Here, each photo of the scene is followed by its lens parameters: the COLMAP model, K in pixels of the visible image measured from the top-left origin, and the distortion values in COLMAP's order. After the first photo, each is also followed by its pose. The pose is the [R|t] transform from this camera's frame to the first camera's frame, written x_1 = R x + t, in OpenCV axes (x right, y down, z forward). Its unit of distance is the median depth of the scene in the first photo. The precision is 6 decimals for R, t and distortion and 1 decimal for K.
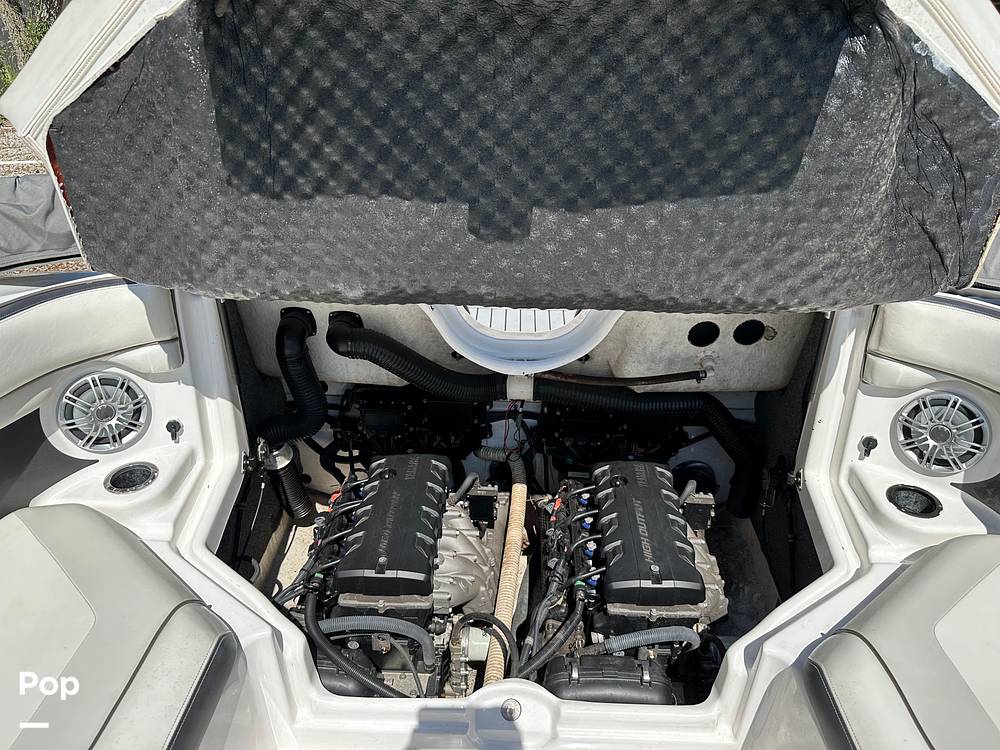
lens RADIAL K [[717.7, 0, 508.1], [0, 717.7, 369.6], [0, 0, 1]] dist [0.032279, -0.055125]
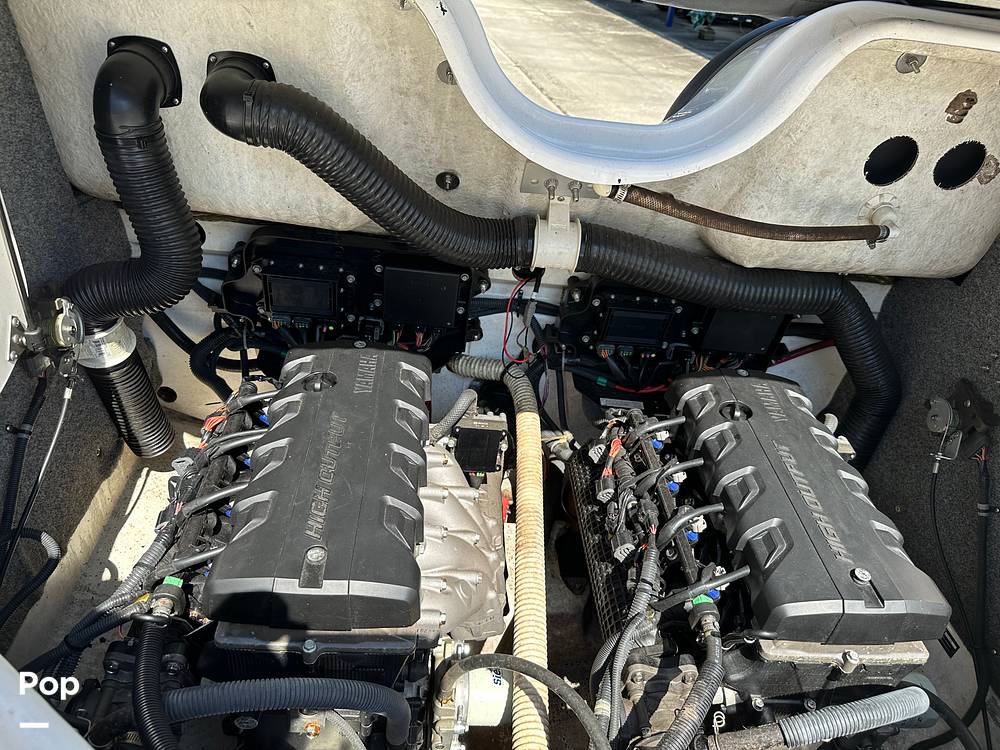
lens RADIAL K [[717.7, 0, 499.1], [0, 717.7, 381.5], [0, 0, 1]] dist [0.032279, -0.055125]
pose [[0.990429, 0.041713, 0.131567, -0.106907], [-0.053575, 0.994683, 0.087952, 0.092577], [-0.127199, -0.094159, 0.987398, 0.467224]]
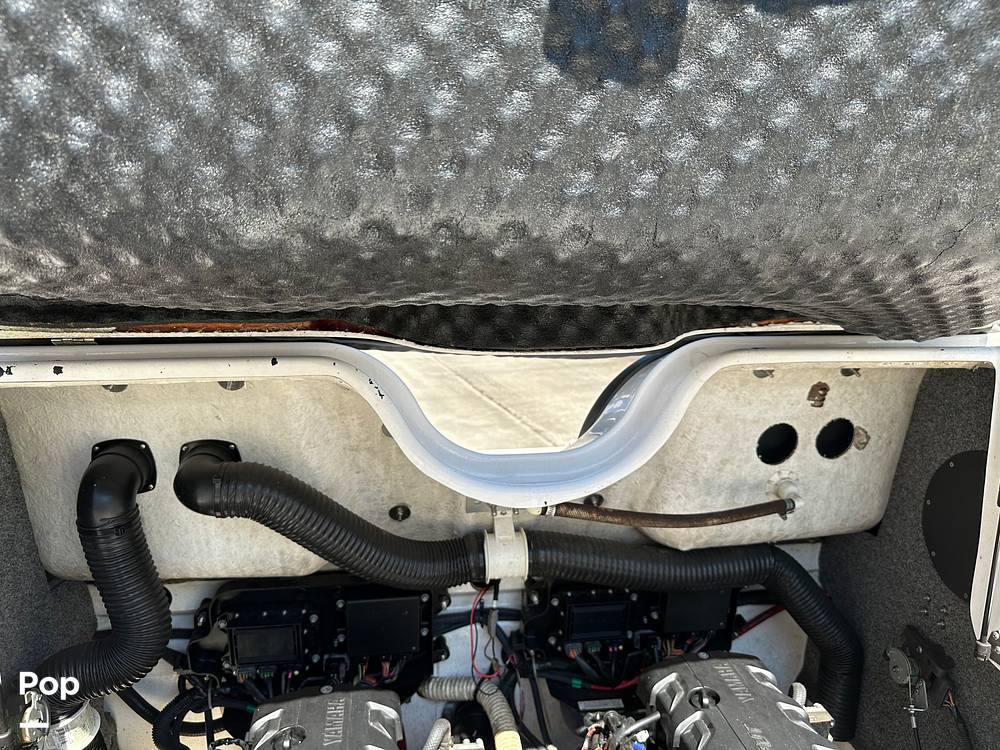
lens RADIAL K [[717.7, 0, 499.7], [0, 717.7, 374.1], [0, 0, 1]] dist [0.032279, -0.055125]
pose [[0.982108, -0.040977, 0.183807, -0.102878], [0.097279, 0.946121, -0.308856, 0.071922], [-0.161248, 0.321210, 0.933179, 0.404965]]
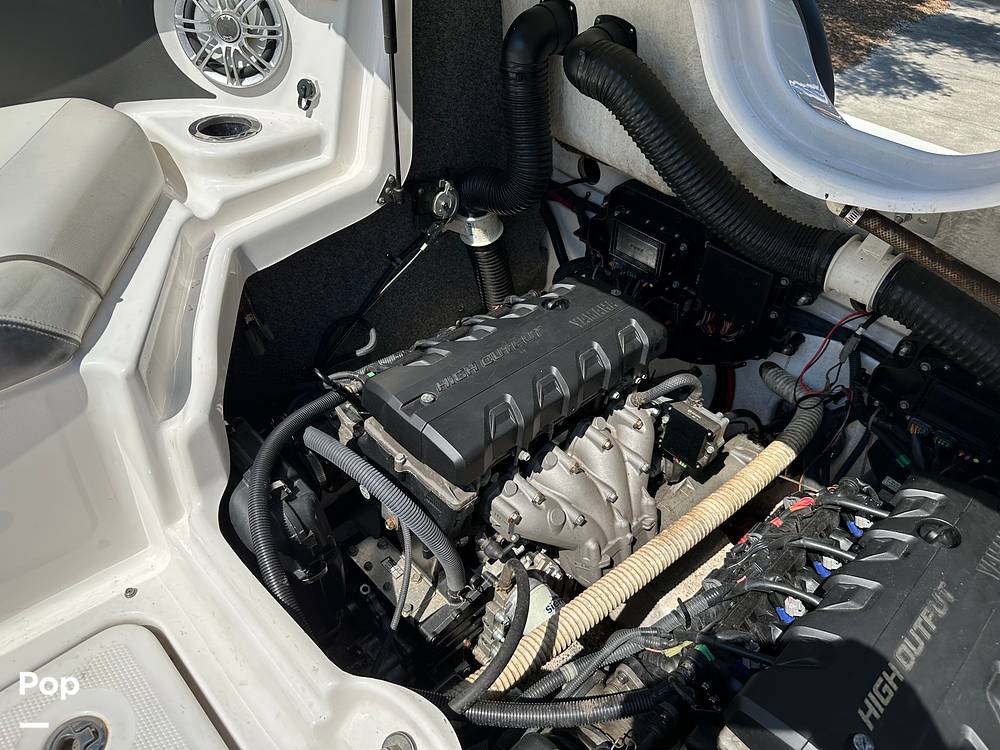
lens RADIAL K [[717.7, 0, 486.5], [0, 717.7, 381.8], [0, 0, 1]] dist [0.032279, -0.055125]
pose [[0.706046, 0.476966, -0.523453, 0.144755], [-0.387833, 0.878895, 0.277722, 0.057513], [0.592524, 0.006928, 0.805523, 0.473393]]
